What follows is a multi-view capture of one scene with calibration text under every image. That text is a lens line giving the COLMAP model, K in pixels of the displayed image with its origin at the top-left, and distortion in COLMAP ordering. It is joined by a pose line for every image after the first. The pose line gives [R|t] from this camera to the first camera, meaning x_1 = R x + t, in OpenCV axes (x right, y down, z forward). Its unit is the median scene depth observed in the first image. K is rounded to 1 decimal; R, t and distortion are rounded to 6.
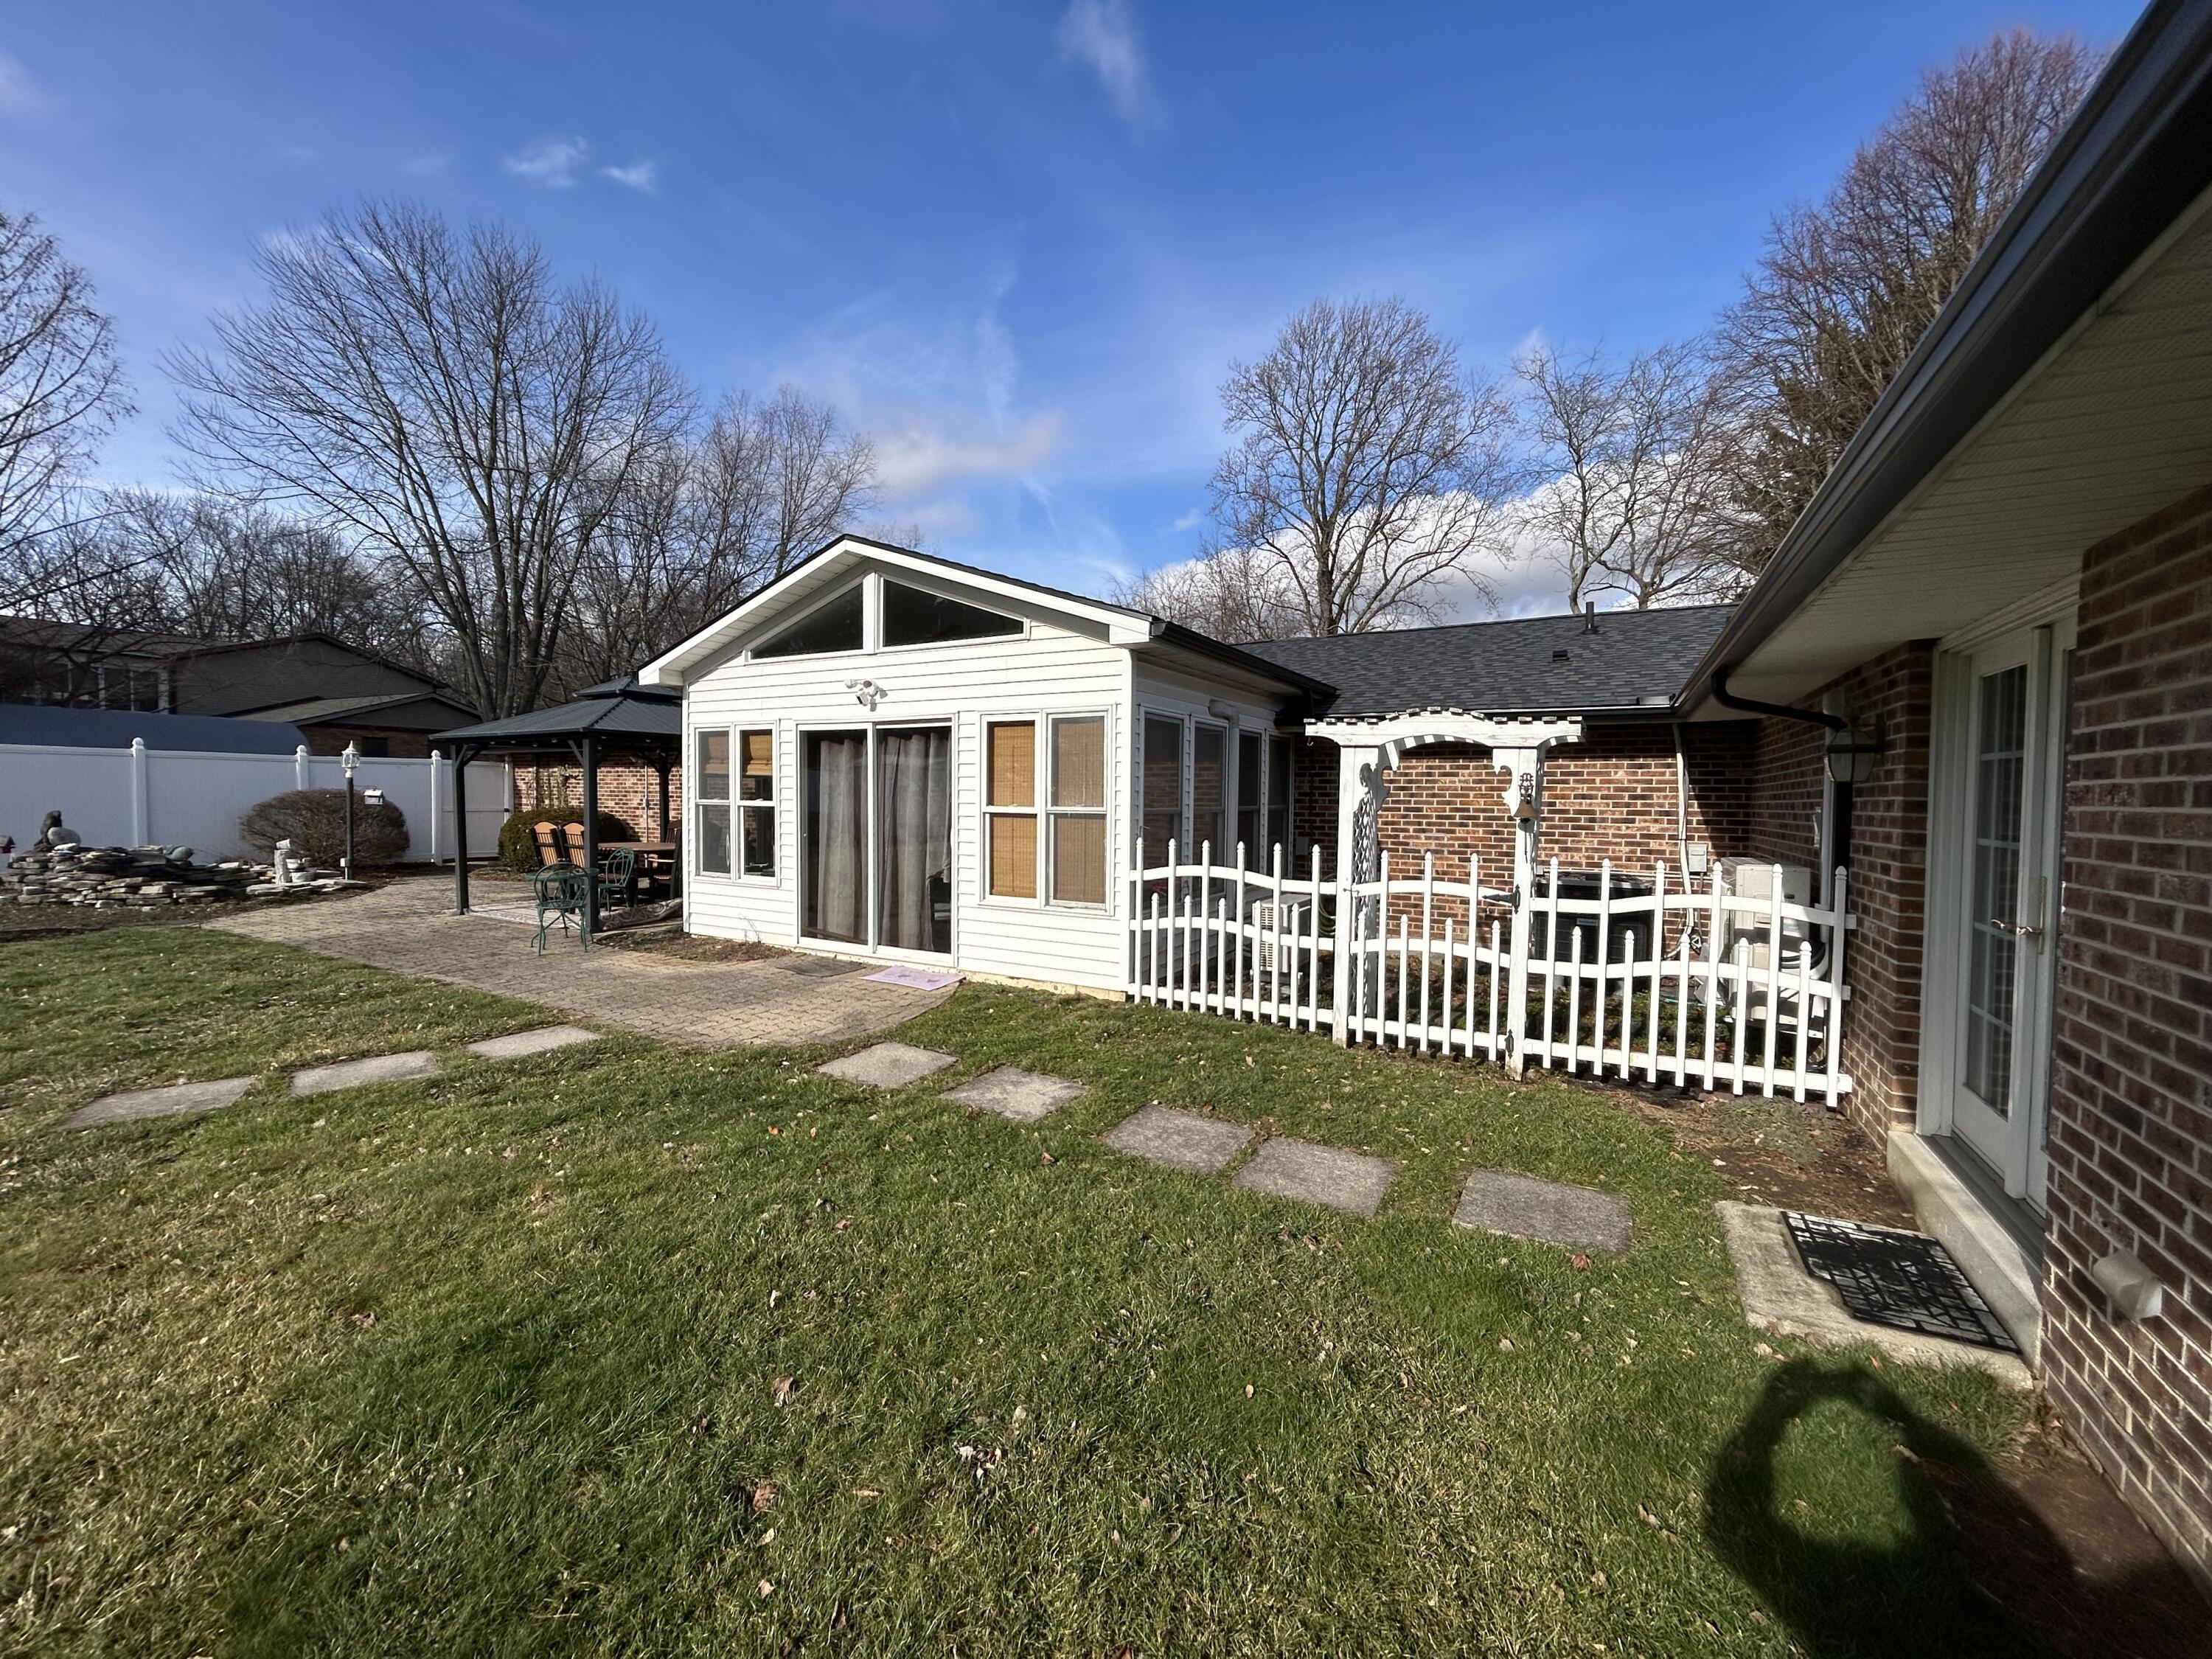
lens RADIAL K [[897.6, 0, 1109.0], [0, 897.6, 826.8], [0, 0, 1]] dist [-0.000865, -0.000340]
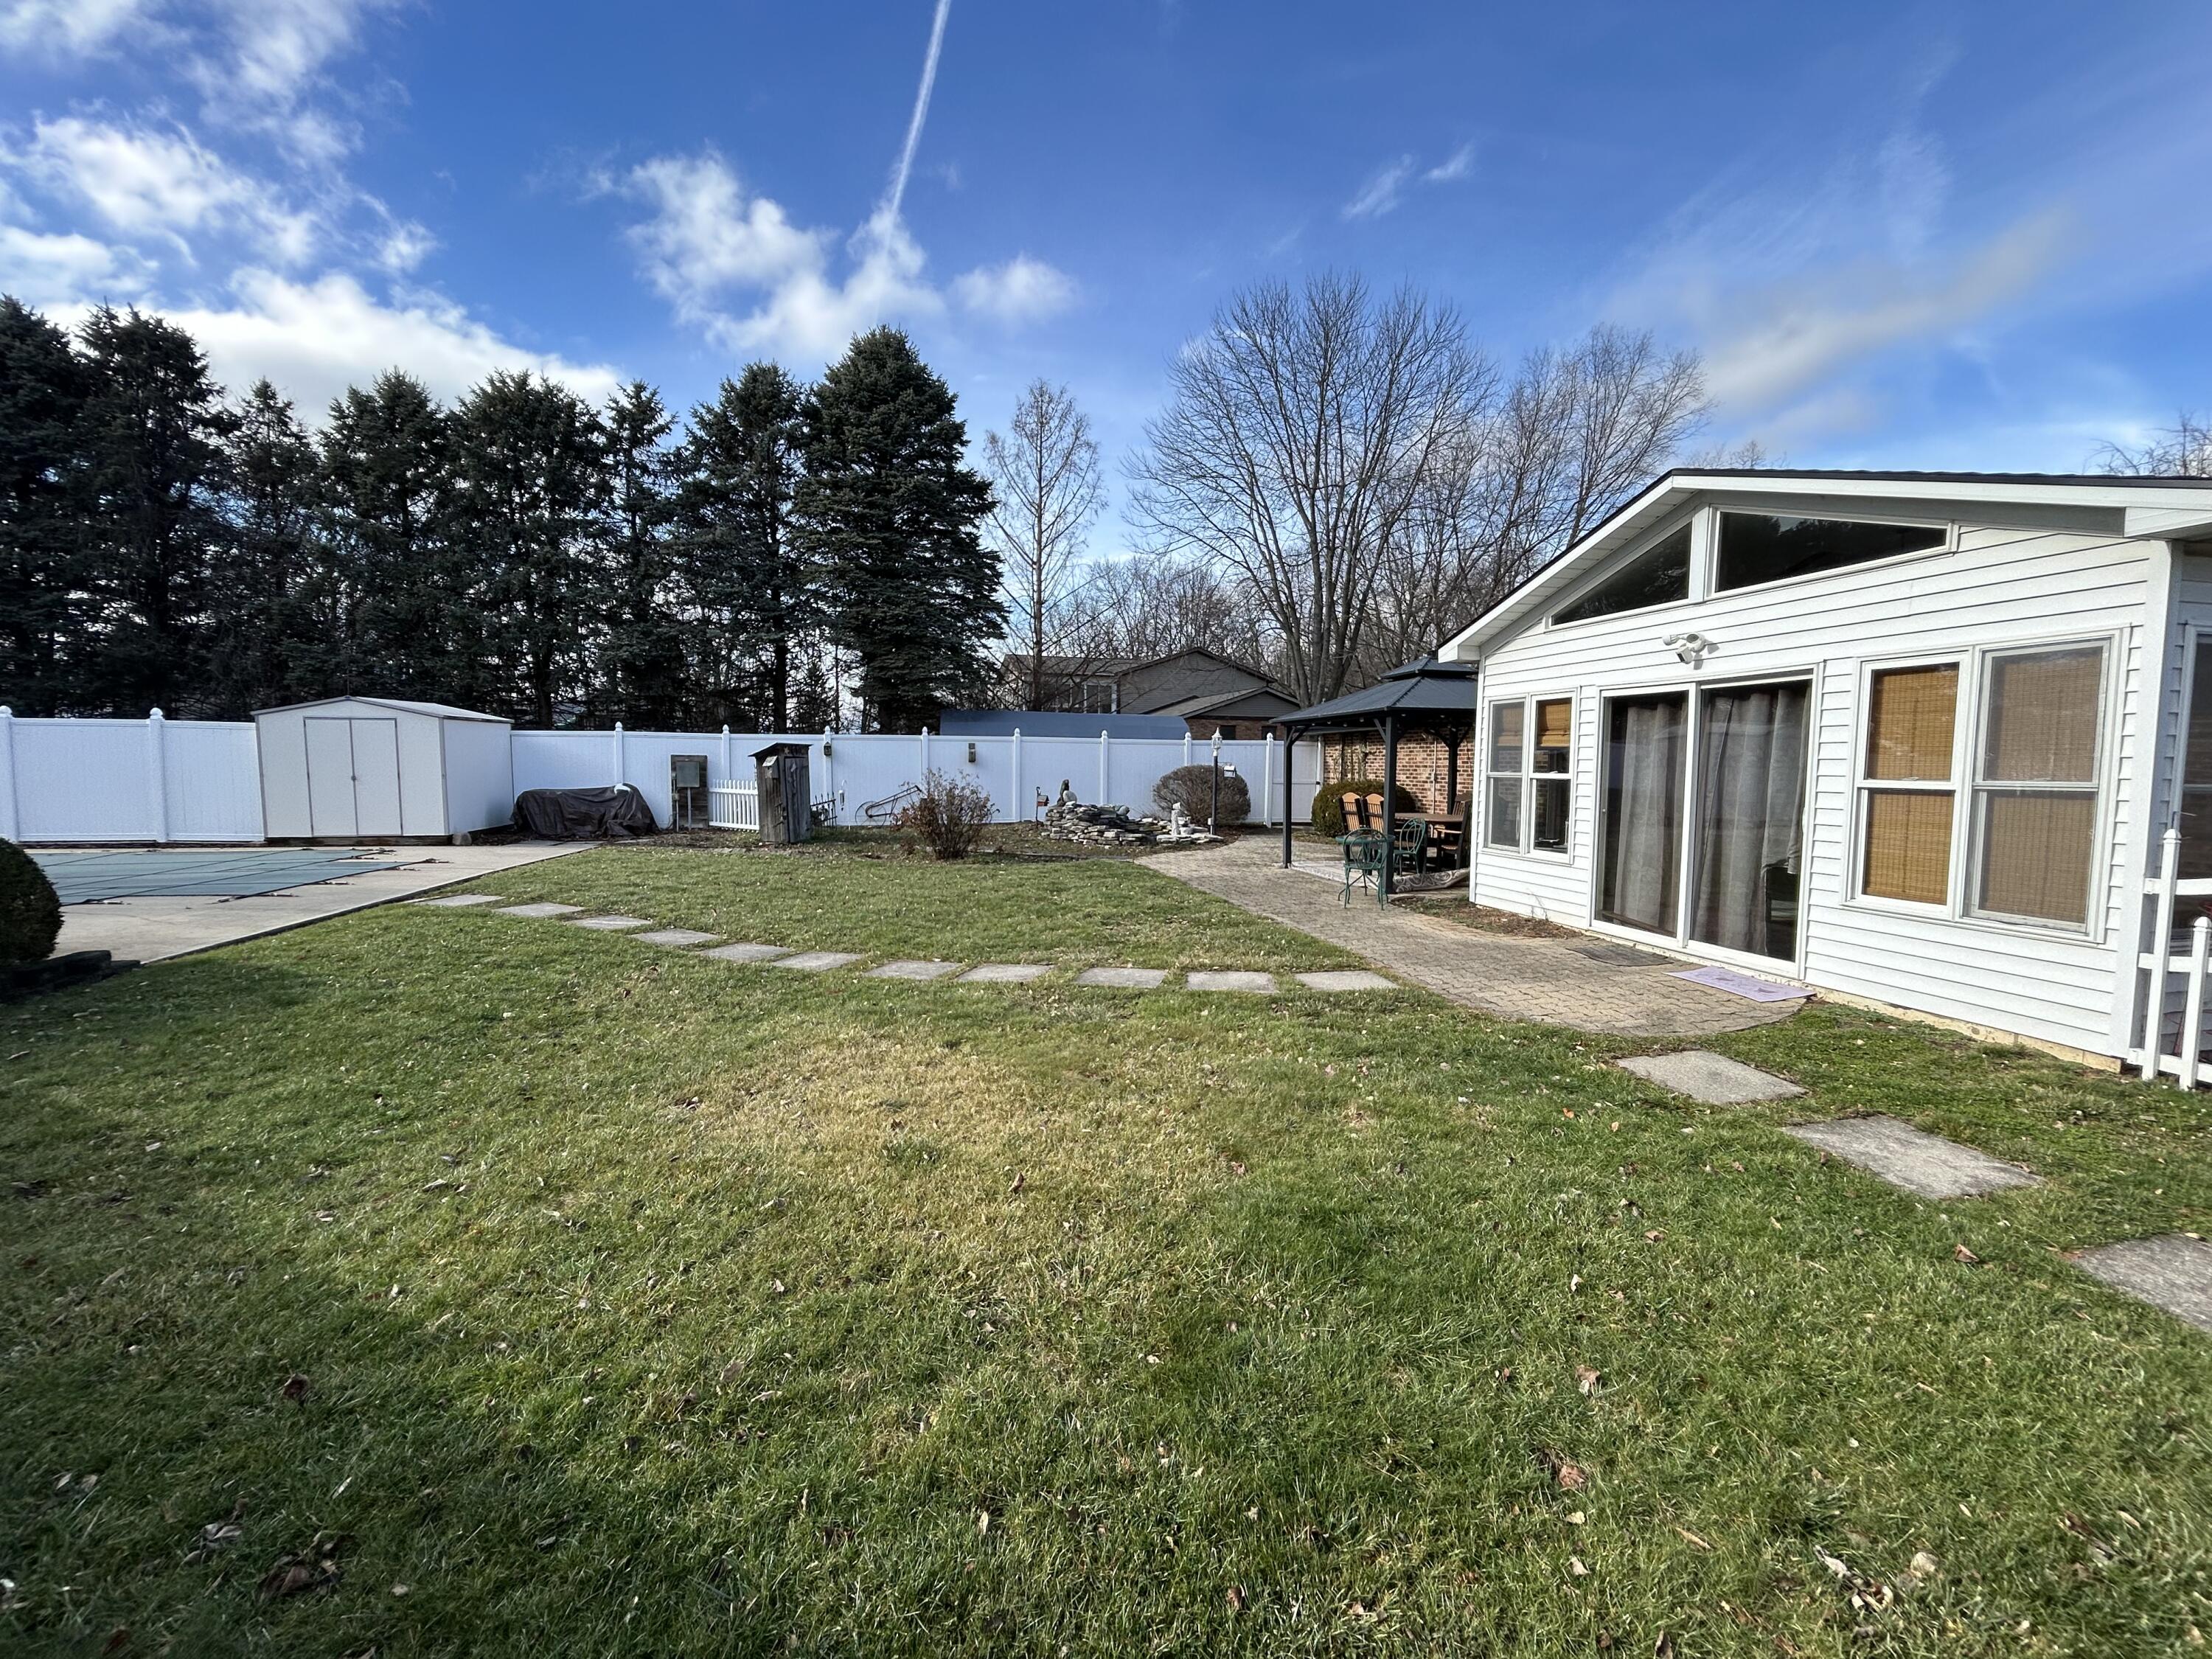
lens RADIAL K [[900.2, 0, 1101.4], [0, 900.2, 828.5], [0, 0, 1]] dist [-0.000926, 0.000549]
pose [[0.681621, 0.047501, -0.730162, -0.017436], [-0.027429, 0.998848, 0.039375, 0.006726], [0.731191, -0.006811, 0.682139, -0.011995]]
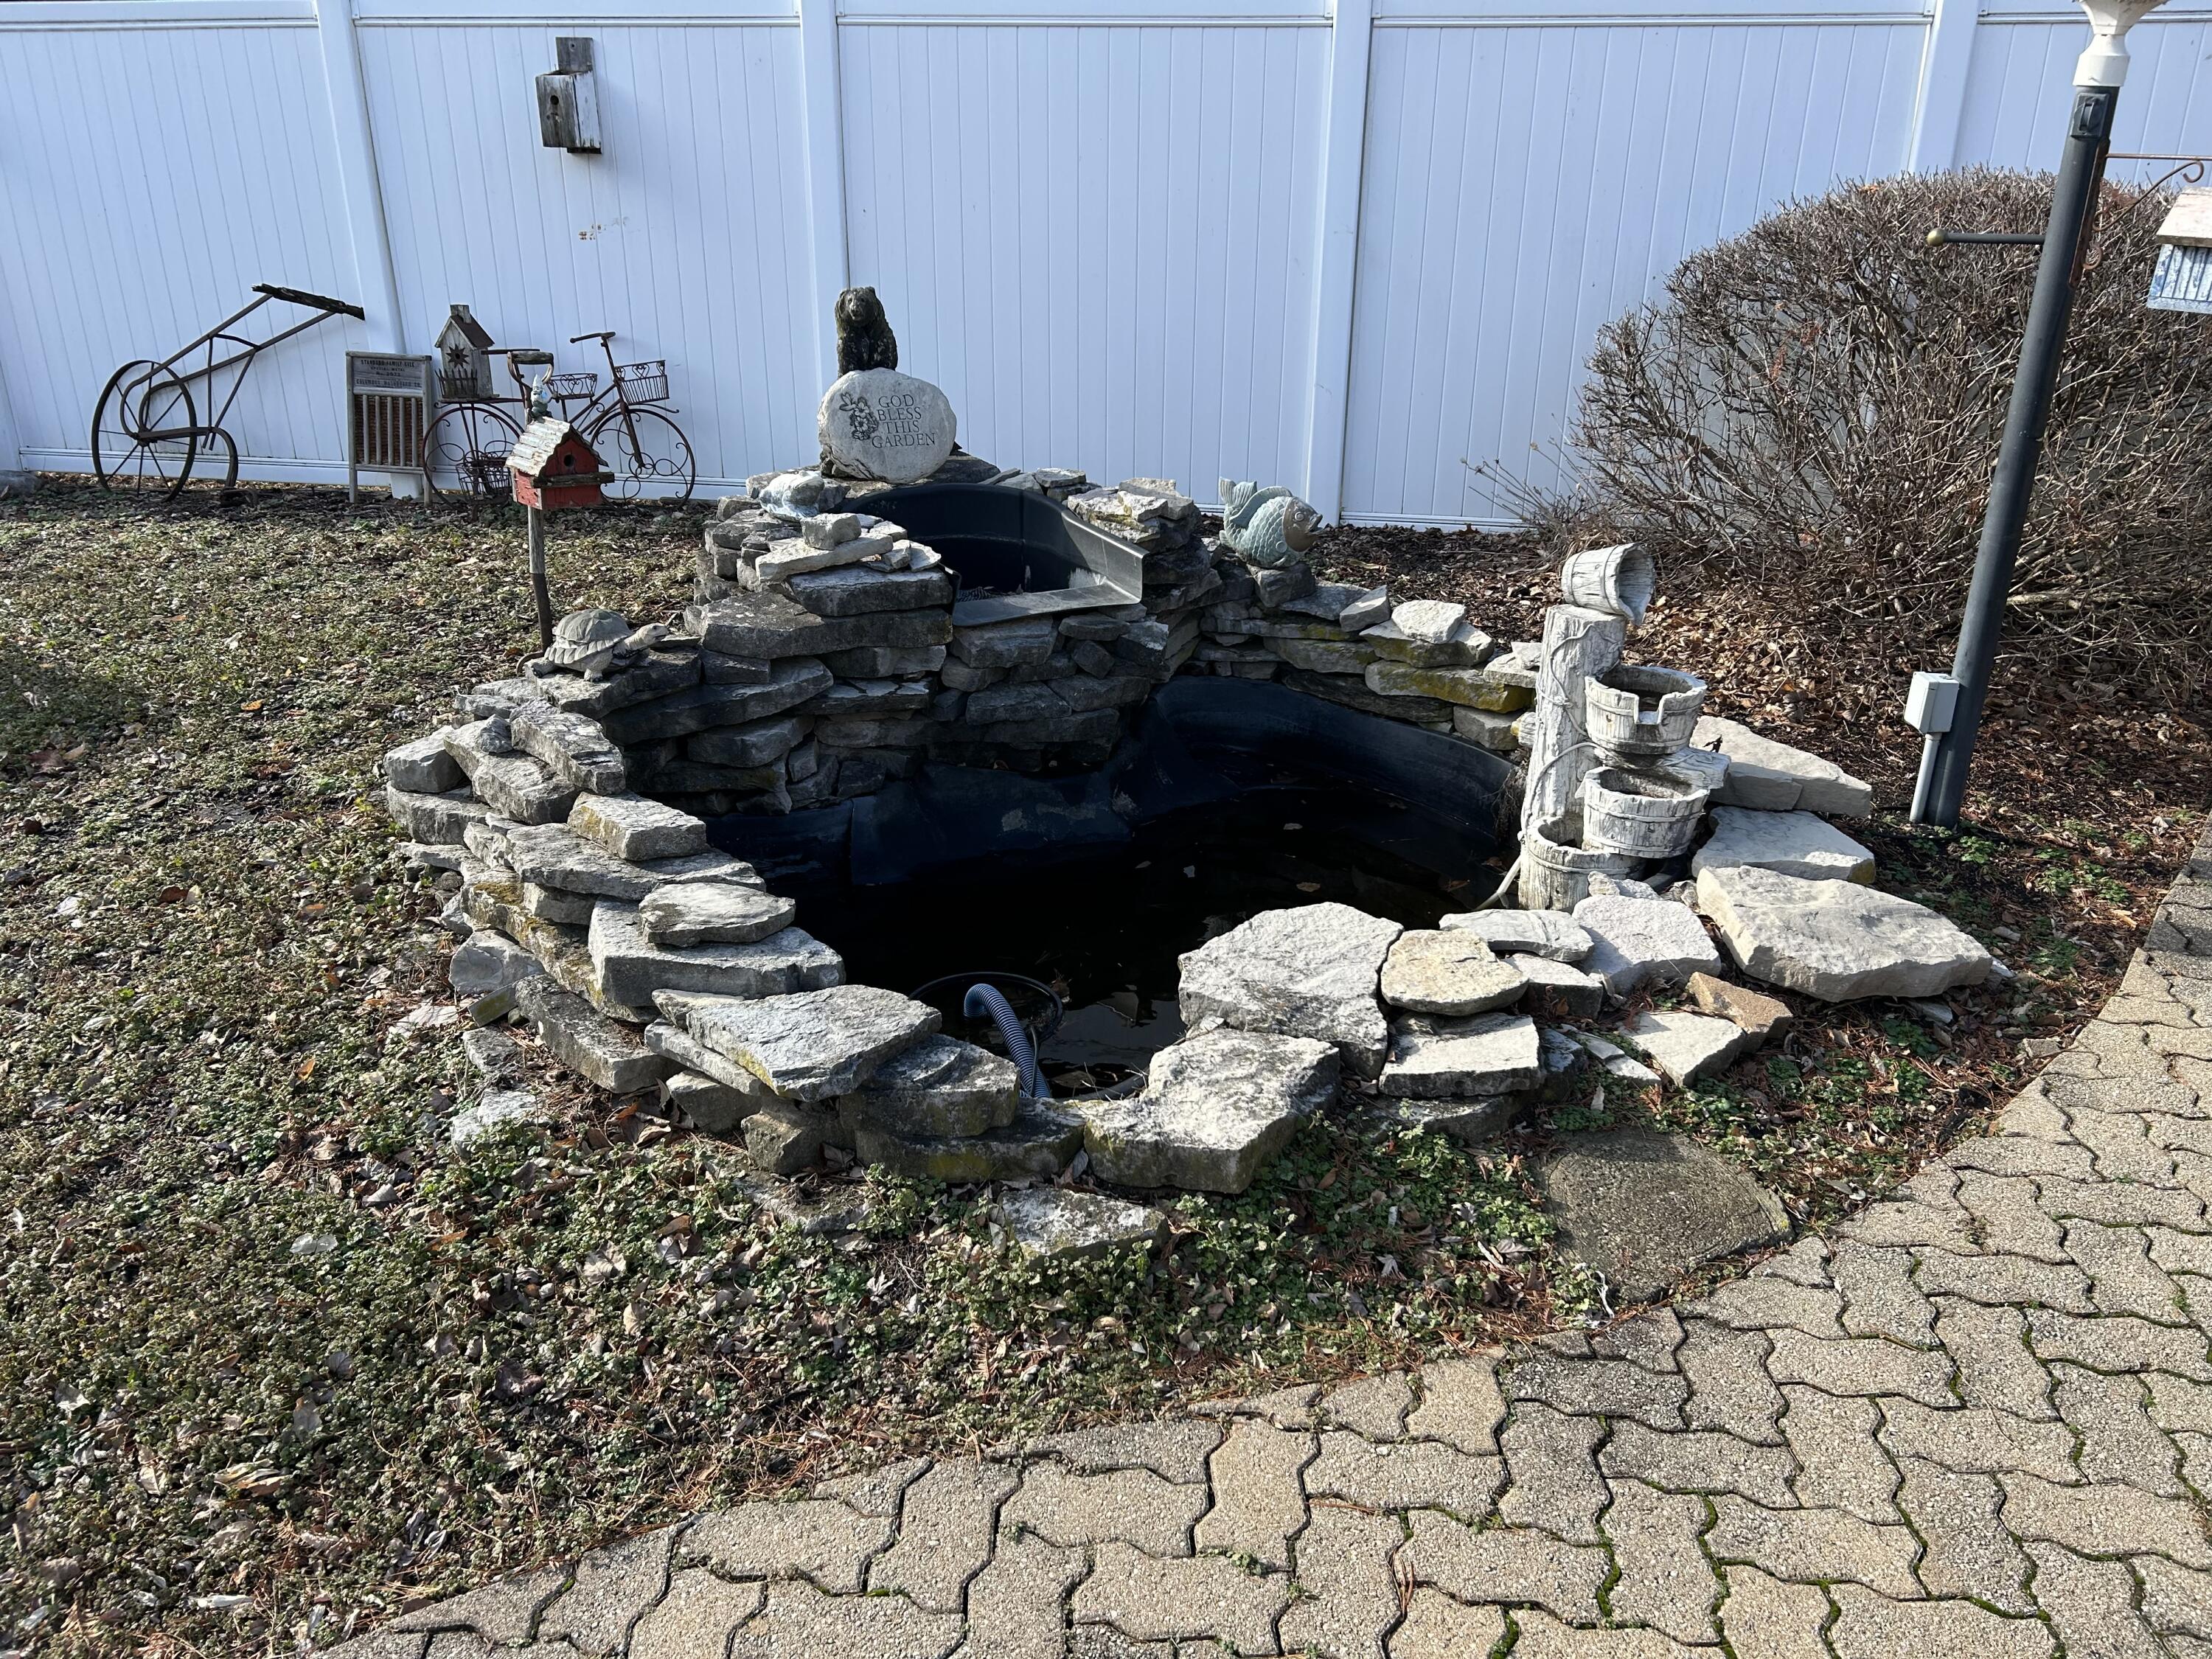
lens RADIAL K [[1652.3, 0, 1106.0], [0, 1652.3, 829.5], [0, 0, 1]] dist [0.041700, -0.024965]
pose [[0.324729, 0.355263, -0.876550, -1.436483], [-0.038906, 0.931007, 0.362921, -0.085486], [0.945007, -0.083748, 0.316147, 1.741696]]
